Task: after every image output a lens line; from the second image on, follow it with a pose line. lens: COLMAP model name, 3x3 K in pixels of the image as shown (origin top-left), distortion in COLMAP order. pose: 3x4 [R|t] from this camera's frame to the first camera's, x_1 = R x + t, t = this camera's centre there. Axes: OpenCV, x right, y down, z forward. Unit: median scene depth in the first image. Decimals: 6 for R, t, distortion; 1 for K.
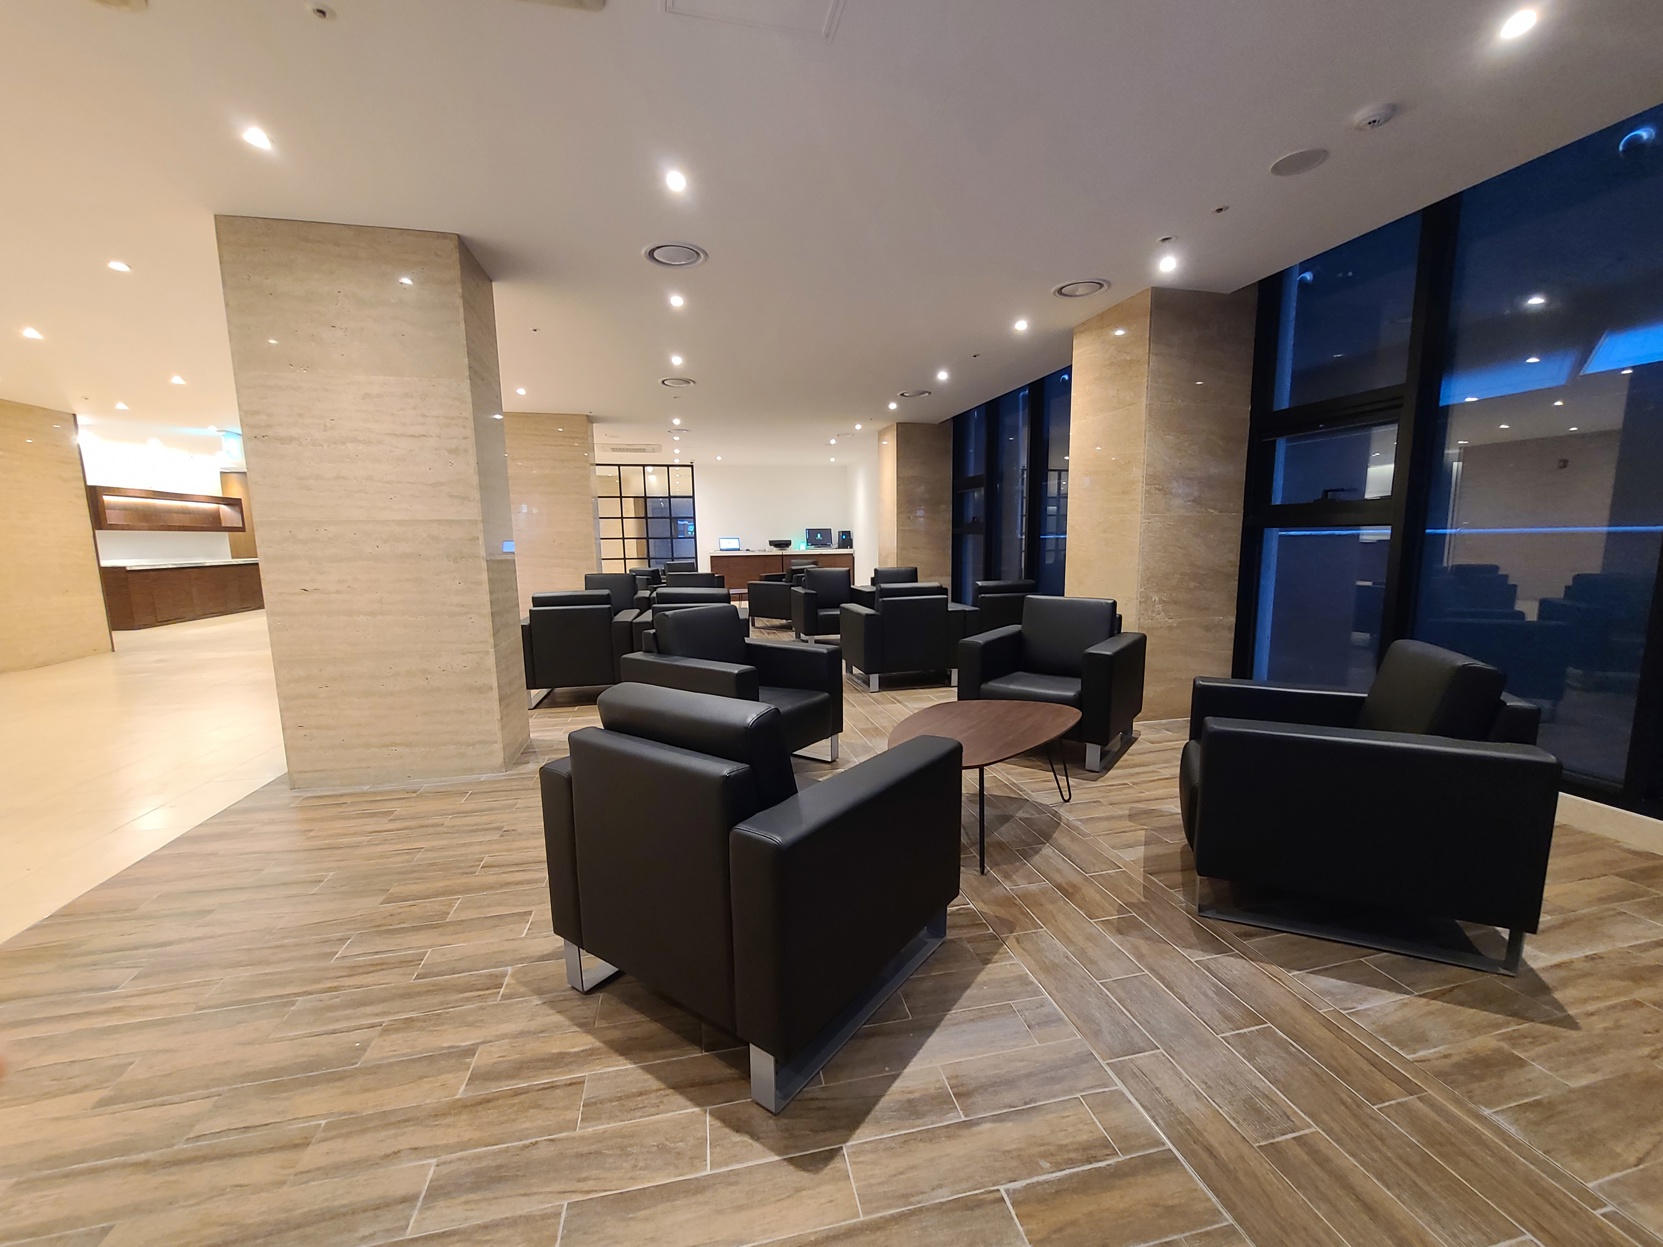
lens RADIAL K [[672.0, 0, 831.5], [0, 672.0, 623.5], [0, 0, 1]] dist [-0.000942, 0.000489]
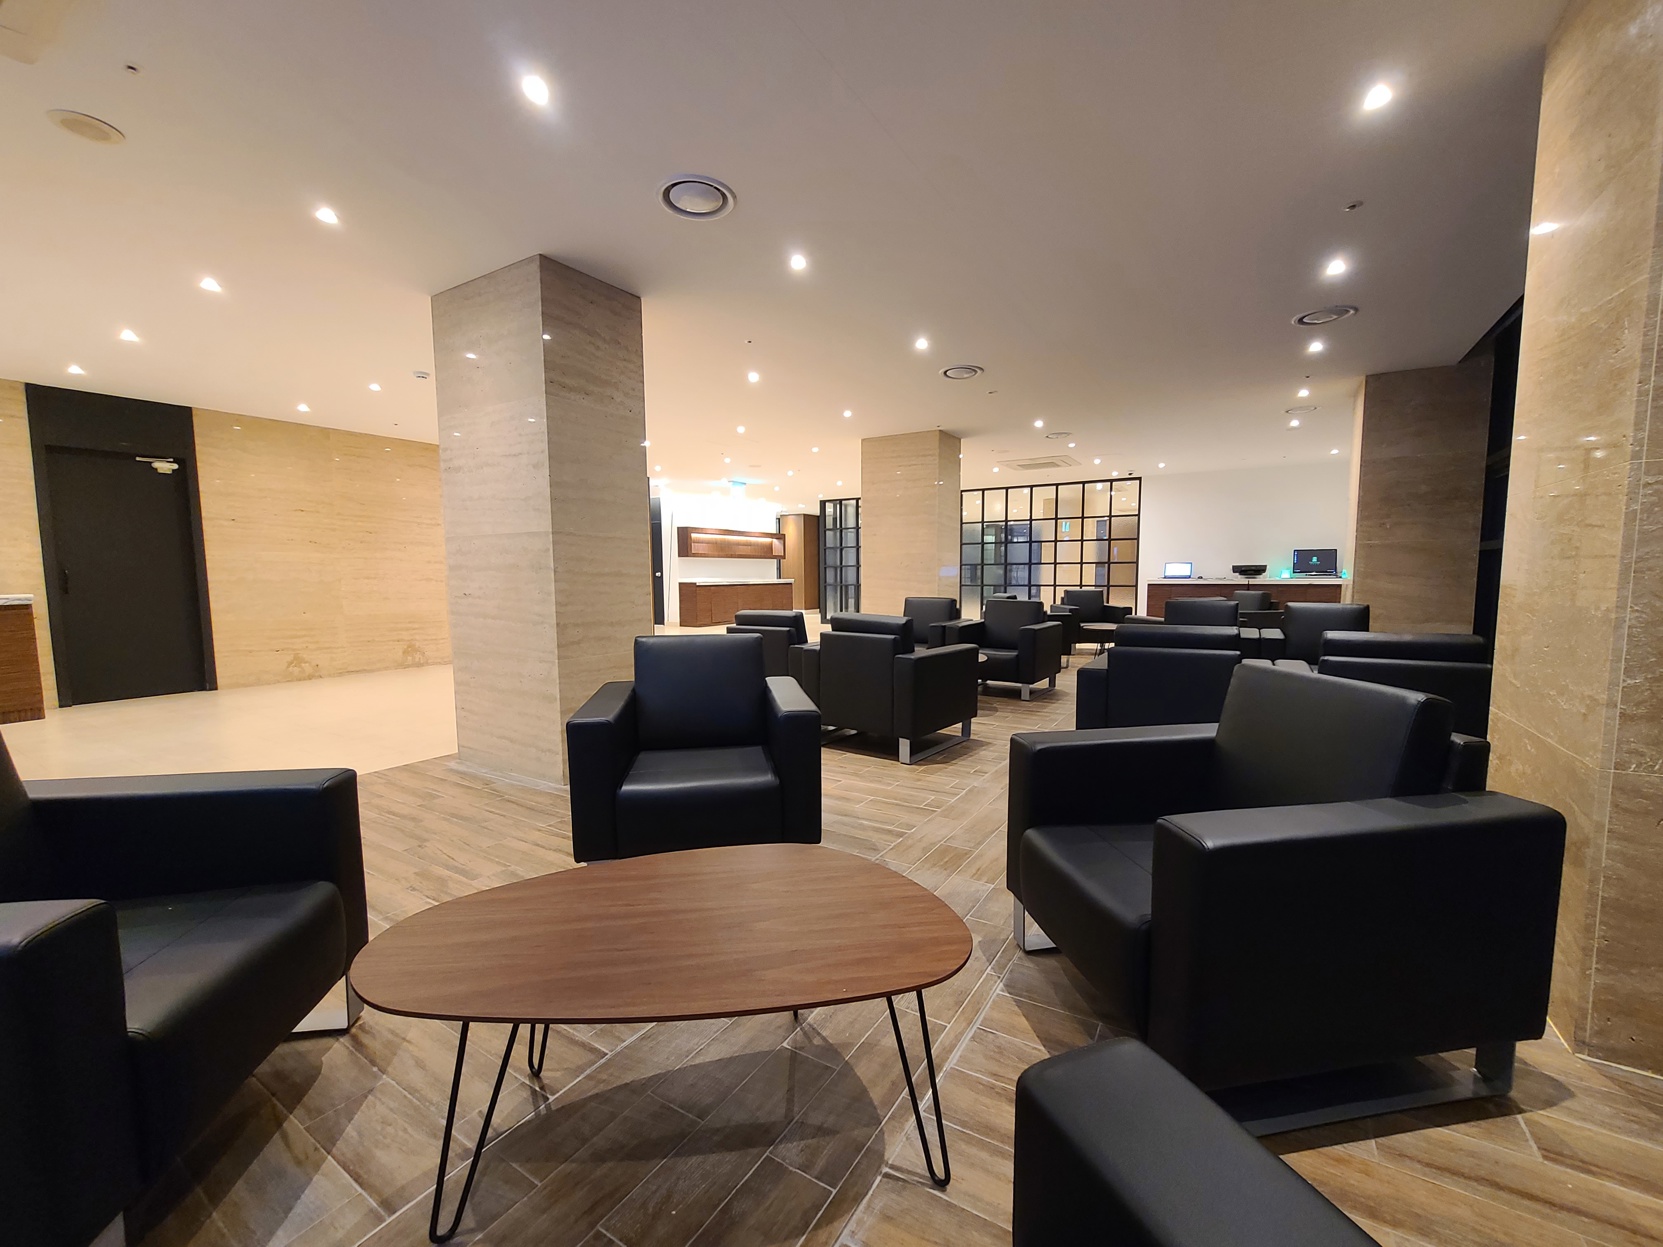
lens RADIAL K [[672.0, 0, 831.5], [0, 672.0, 623.5], [0, 0, 1]] dist [-0.000942, 0.000489]
pose [[0.718482, 0.060618, -0.692899, 0.141752], [-0.090429, 0.995881, -0.006644, -0.013697], [0.689642, 0.067432, 0.721004, 0.165583]]
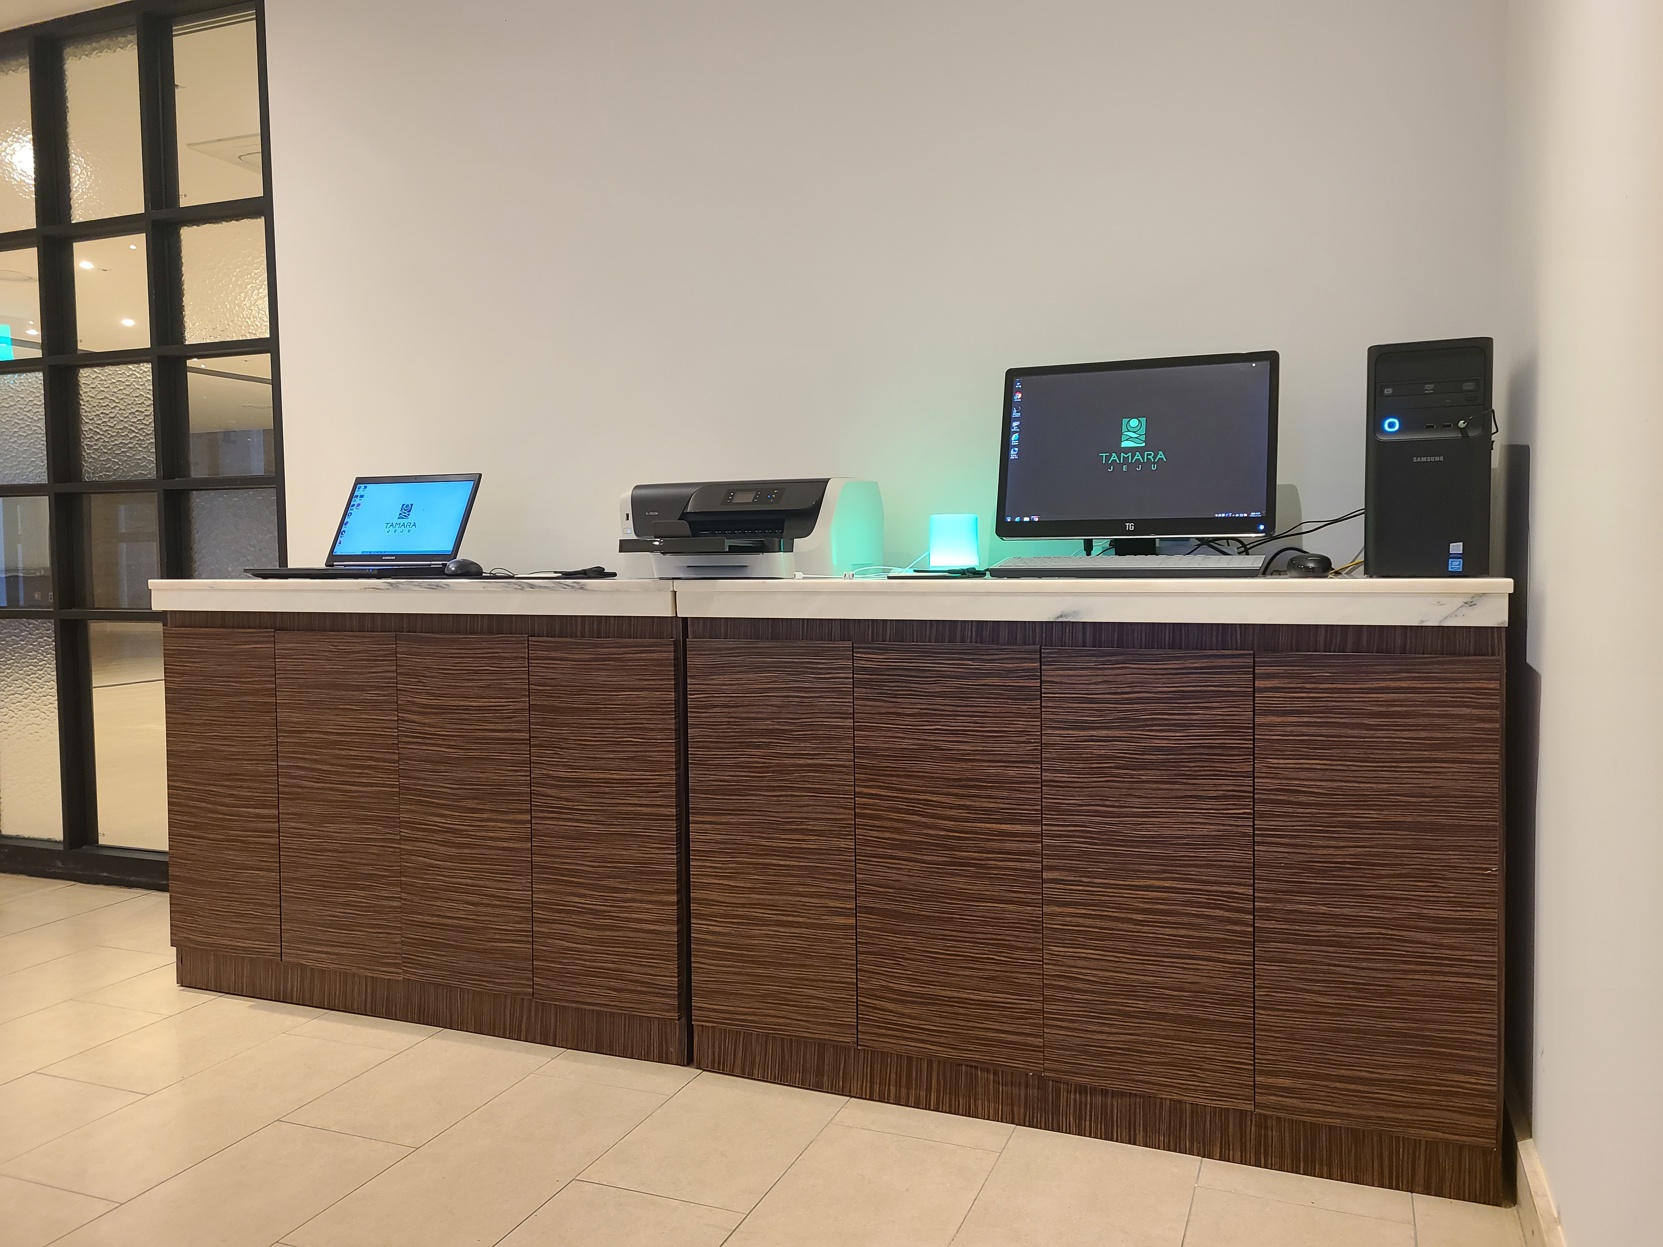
lens RADIAL K [[1237.1, 0, 817.8], [0, 1237.1, 593.7], [0, 0, 1]] dist [0.081448, -0.063107]
pose [[0.812583, 0.023761, -0.582362, 0.060869], [-0.075318, 0.995072, -0.064493, -0.118147], [0.577959, 0.096268, 0.810368, 1.056708]]
